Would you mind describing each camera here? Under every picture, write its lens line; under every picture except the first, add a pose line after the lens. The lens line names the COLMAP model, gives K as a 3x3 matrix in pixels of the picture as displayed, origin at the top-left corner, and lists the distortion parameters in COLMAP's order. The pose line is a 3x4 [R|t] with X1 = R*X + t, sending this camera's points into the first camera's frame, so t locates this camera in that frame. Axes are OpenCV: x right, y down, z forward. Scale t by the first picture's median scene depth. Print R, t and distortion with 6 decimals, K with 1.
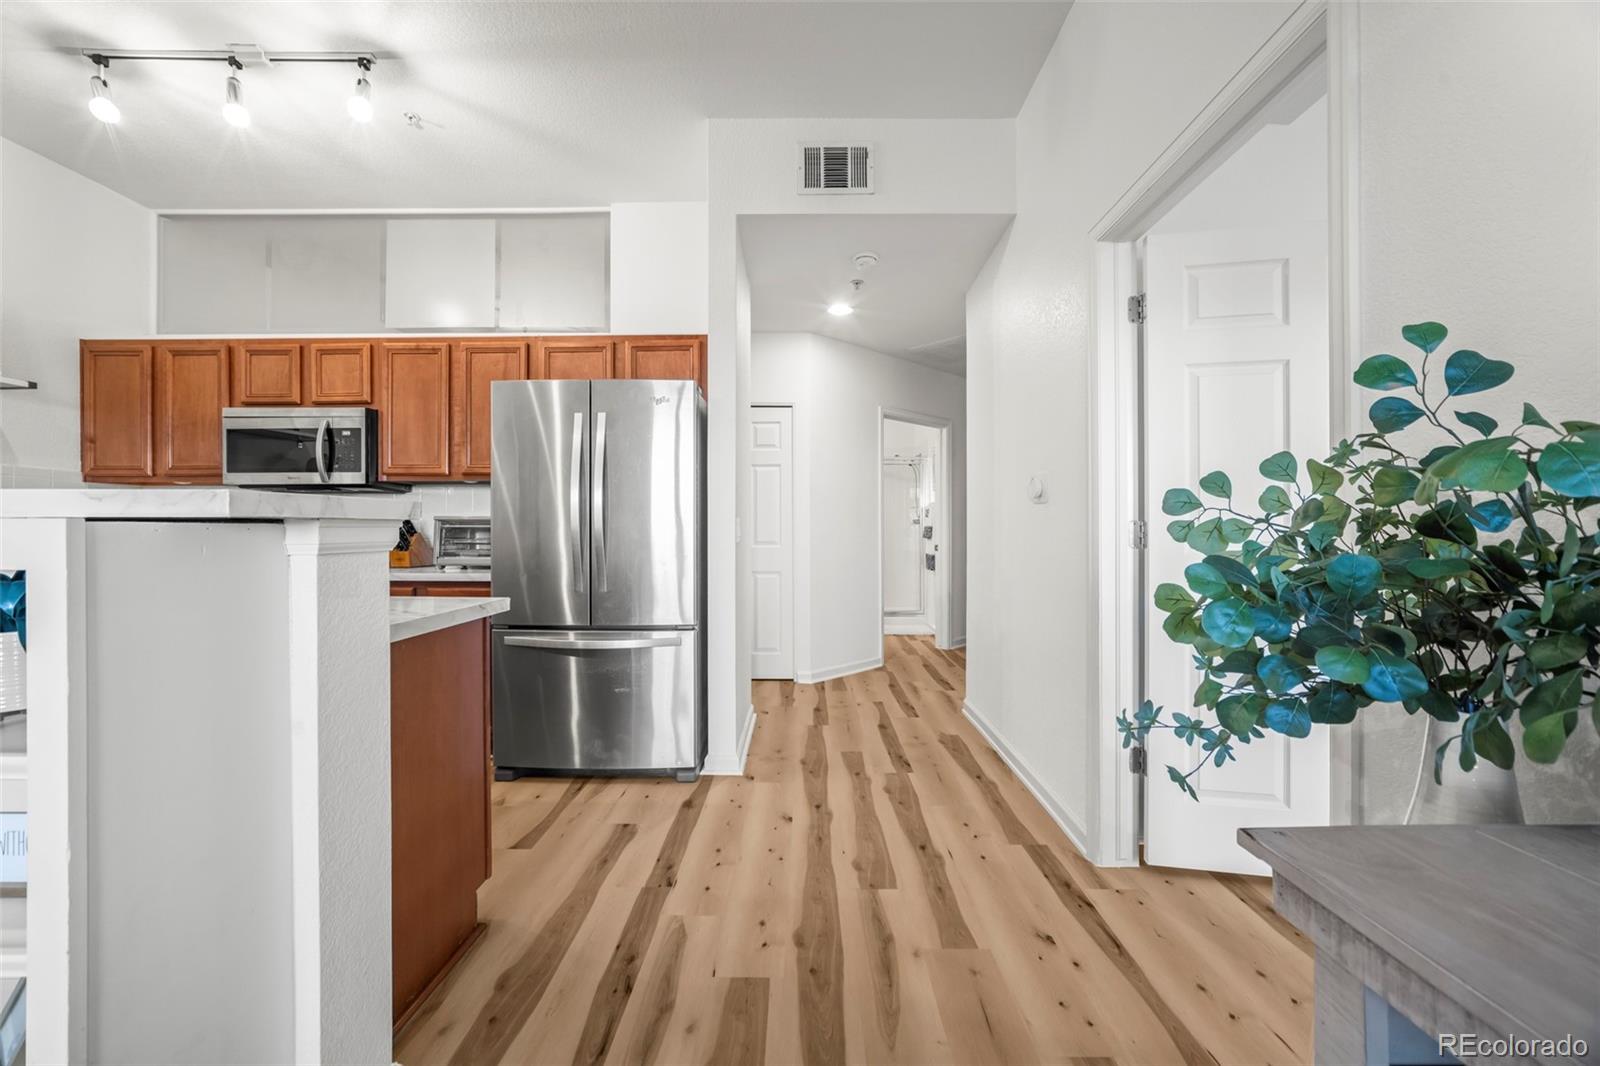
lens RADIAL K [[644.3, 0, 800.0], [0, 644.3, 533.0], [0, 0, 1]] dist [-0.002241, -0.000274]
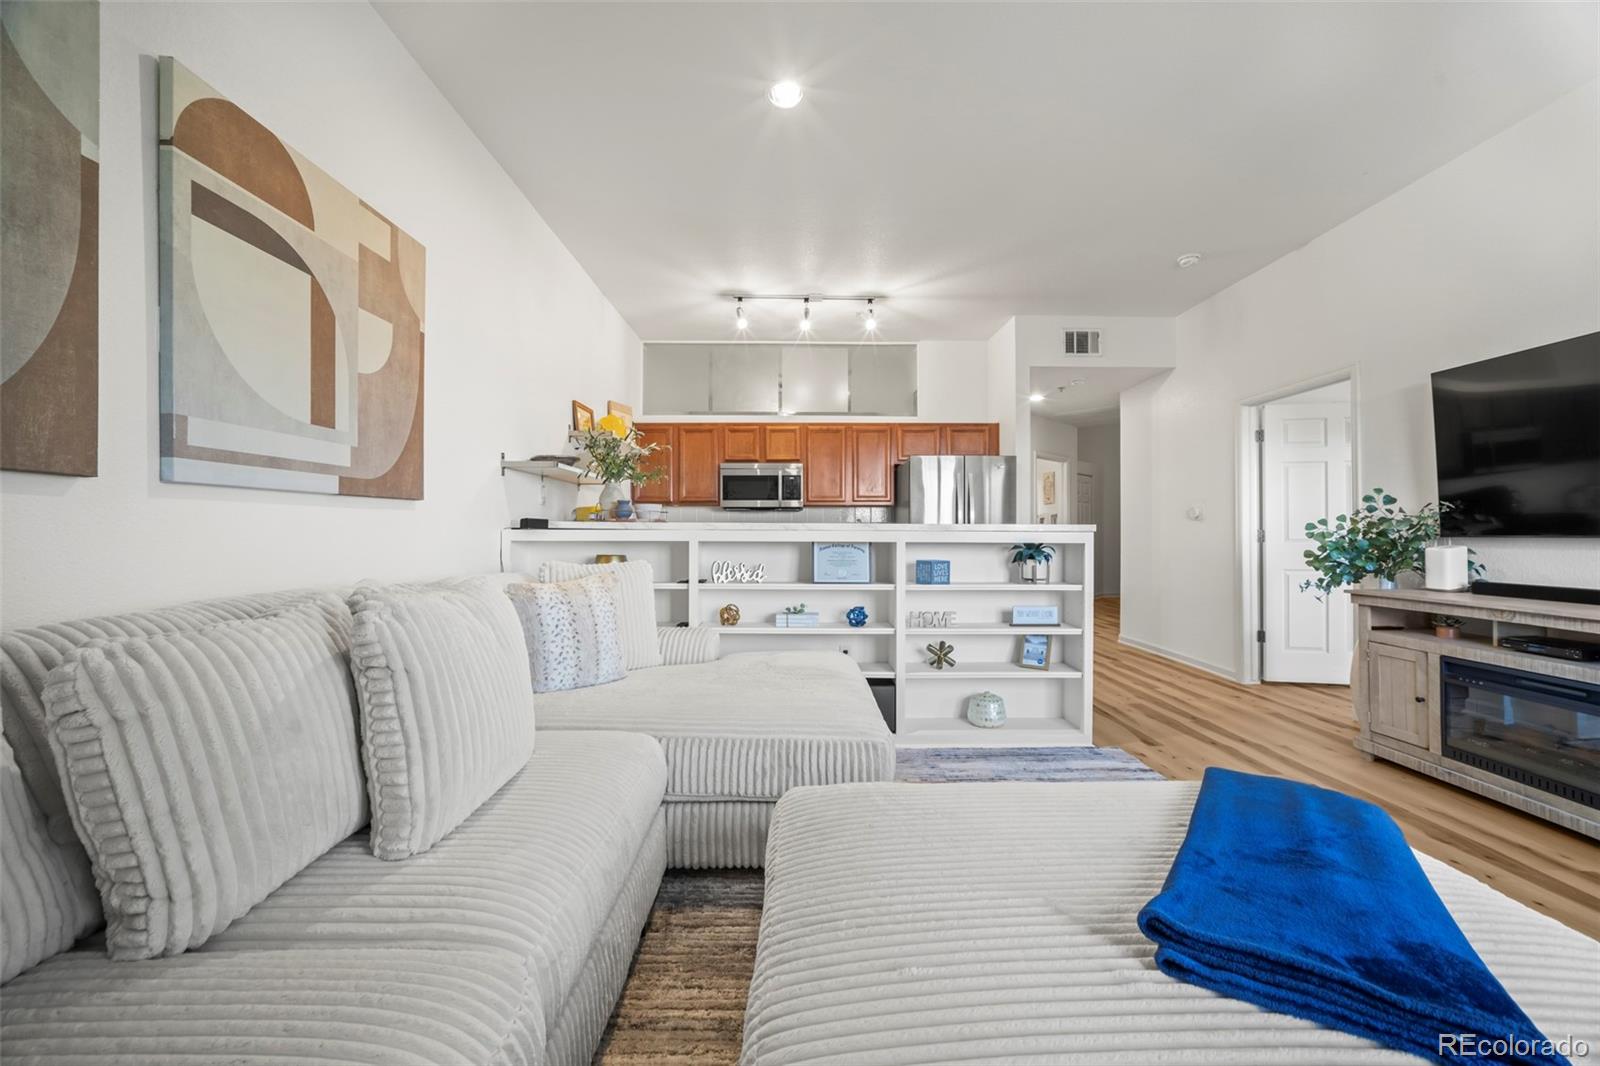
lens RADIAL K [[644.3, 0, 800.0], [0, 644.3, 533.0], [0, 0, 1]] dist [-0.002241, -0.000274]
pose [[0.999828, 0.002874, 0.018339, -1.561207], [-0.002813, 0.999990, -0.003394, 0.003488], [-0.018348, 0.003341, 0.999826, -1.694317]]
